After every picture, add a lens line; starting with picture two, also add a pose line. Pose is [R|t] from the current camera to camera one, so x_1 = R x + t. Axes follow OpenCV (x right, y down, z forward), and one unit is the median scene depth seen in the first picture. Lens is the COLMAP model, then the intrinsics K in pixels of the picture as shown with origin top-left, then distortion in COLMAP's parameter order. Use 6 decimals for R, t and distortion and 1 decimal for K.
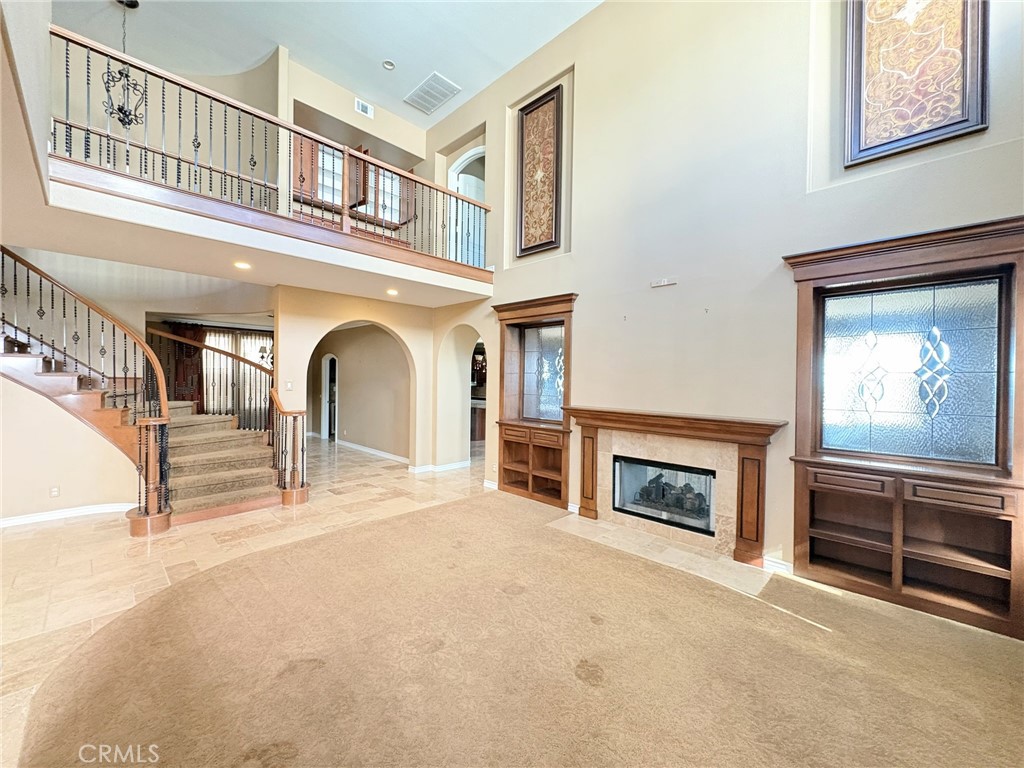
lens RADIAL K [[406.5, 0, 509.8], [0, 406.5, 387.1], [0, 0, 1]] dist [0.000147, 0.000063]
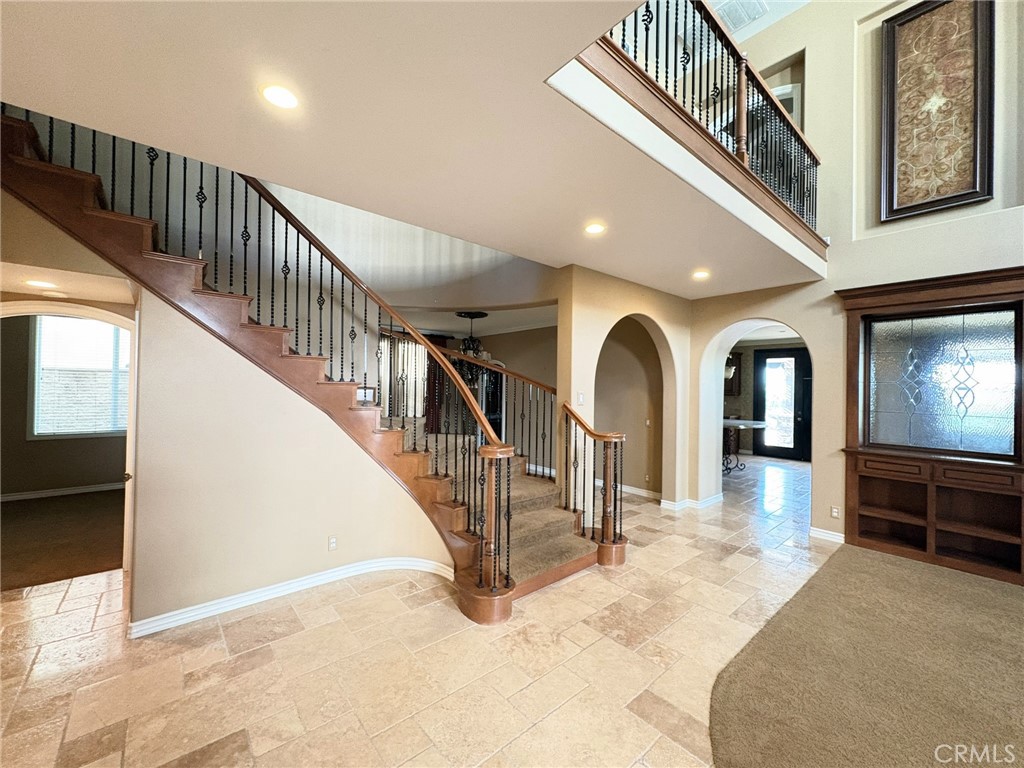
lens RADIAL K [[406.5, 0, 509.6], [0, 406.5, 387.2], [0, 0, 1]] dist [0.000147, 0.000063]
pose [[0.995769, 0.001530, -0.091877, -0.606409], [-0.003450, 0.999779, -0.020747, -0.009222], [0.091825, 0.020976, 0.995554, 0.238663]]
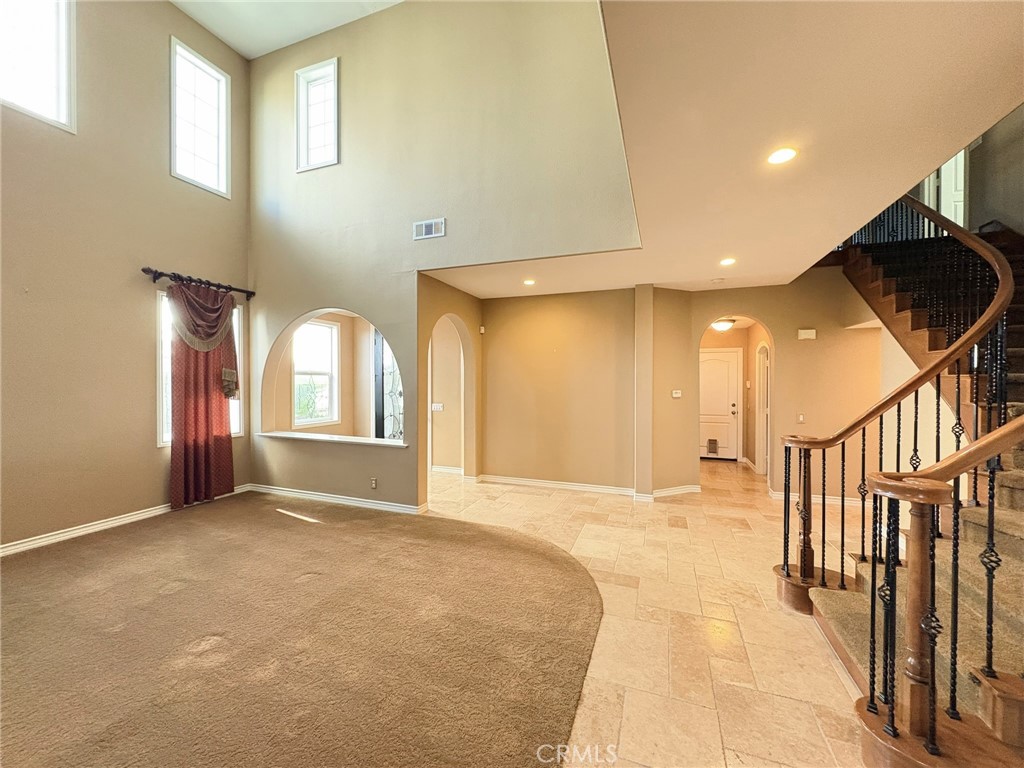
lens RADIAL K [[406.5, 0, 516.0], [0, 406.5, 381.2], [0, 0, 1]] dist [0.000147, 0.000063]
pose [[-0.912903, -0.016100, -0.407860, -0.118327], [-0.022073, 0.999707, 0.009943, -0.012272], [0.407580, 0.018080, -0.912991, 1.096964]]
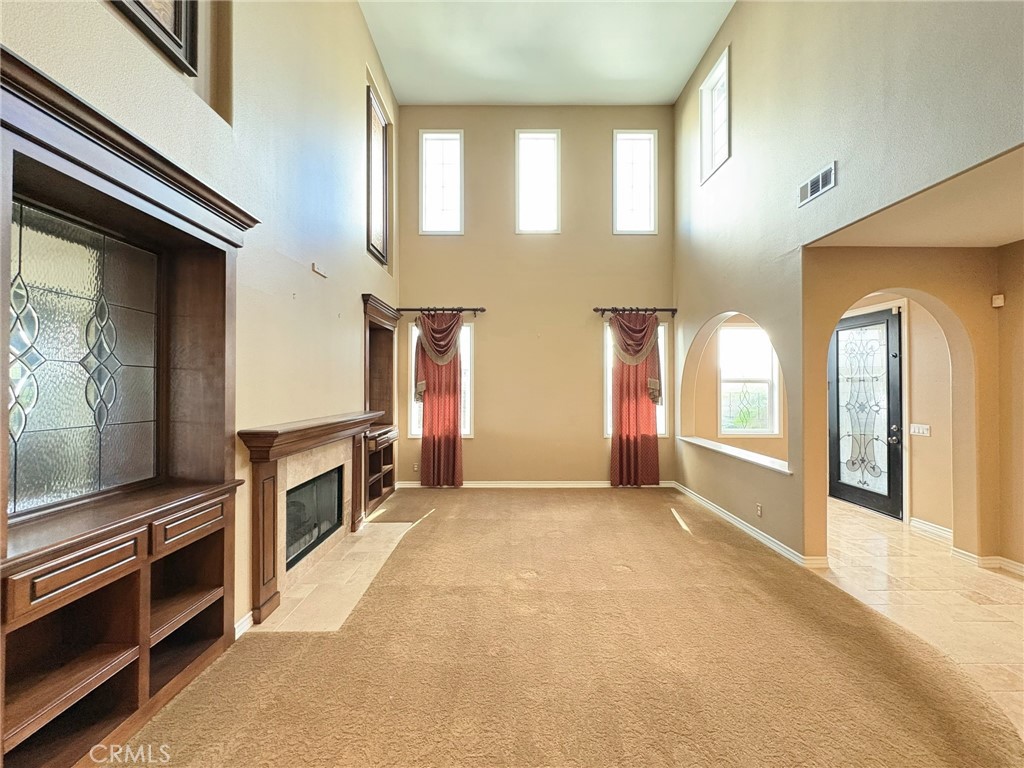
lens RADIAL K [[406.5, 0, 502.7], [0, 406.5, 381.4], [0, 0, 1]] dist [0.000147, 0.000063]
pose [[-0.701811, -0.007006, 0.712328, -0.408347], [-0.000221, 0.999954, 0.009617, -0.020346], [-0.712363, 0.006592, -0.701780, 1.030593]]
